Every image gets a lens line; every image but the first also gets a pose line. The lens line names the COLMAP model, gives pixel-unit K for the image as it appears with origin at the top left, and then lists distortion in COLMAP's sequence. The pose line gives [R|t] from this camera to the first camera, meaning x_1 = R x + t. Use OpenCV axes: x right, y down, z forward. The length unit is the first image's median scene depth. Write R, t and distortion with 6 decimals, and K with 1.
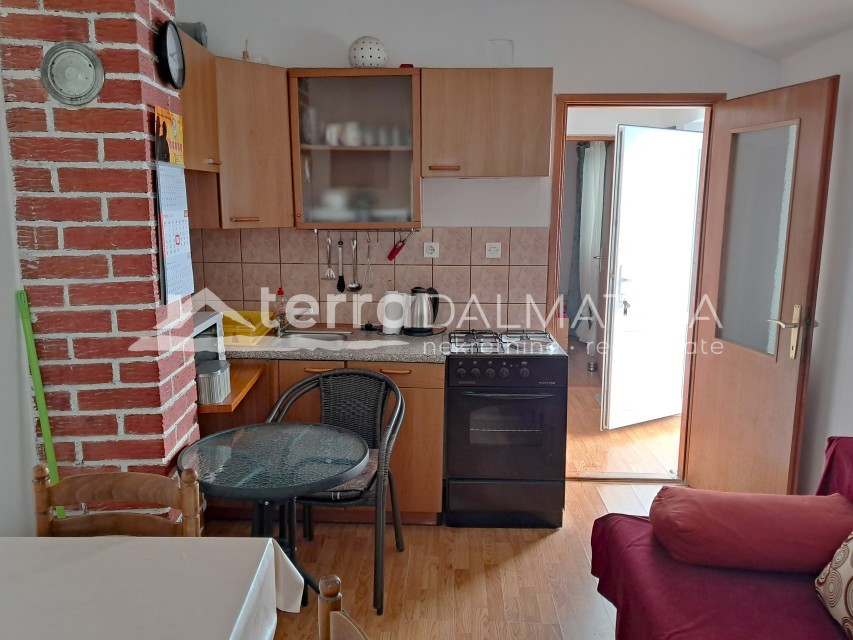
lens RADIAL K [[668.7, 0, 419.0], [0, 668.7, 324.3], [0, 0, 1]] dist [0.035469, -0.021847]
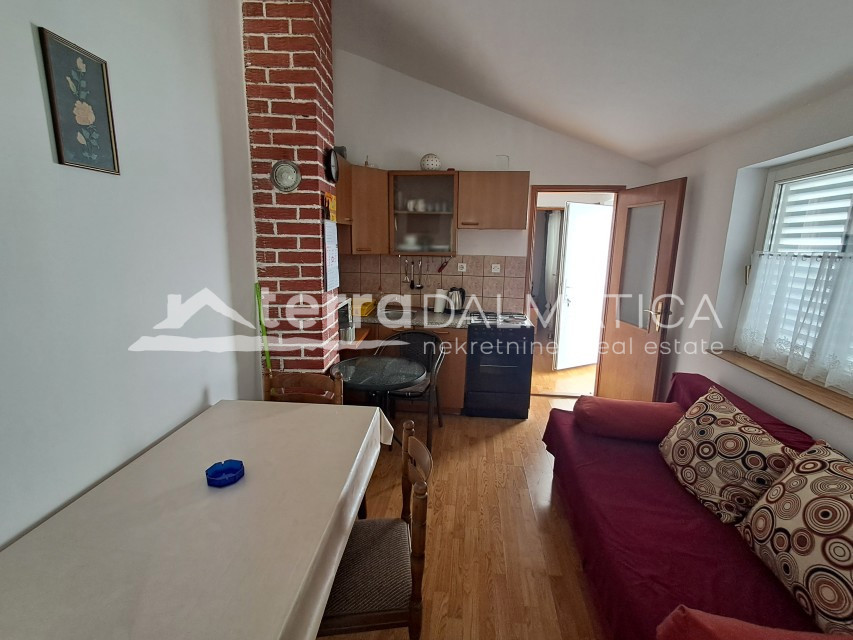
lens RADIAL K [[394.1, 0, 431.3], [0, 394.1, 314.4], [0, 0, 1]] dist [-0.005440, 0.000769]
pose [[0.998111, 0.027279, -0.055043, -0.002105], [-0.027166, 0.999627, 0.002807, 0.020877], [0.055099, -0.001307, 0.998480, -0.113419]]
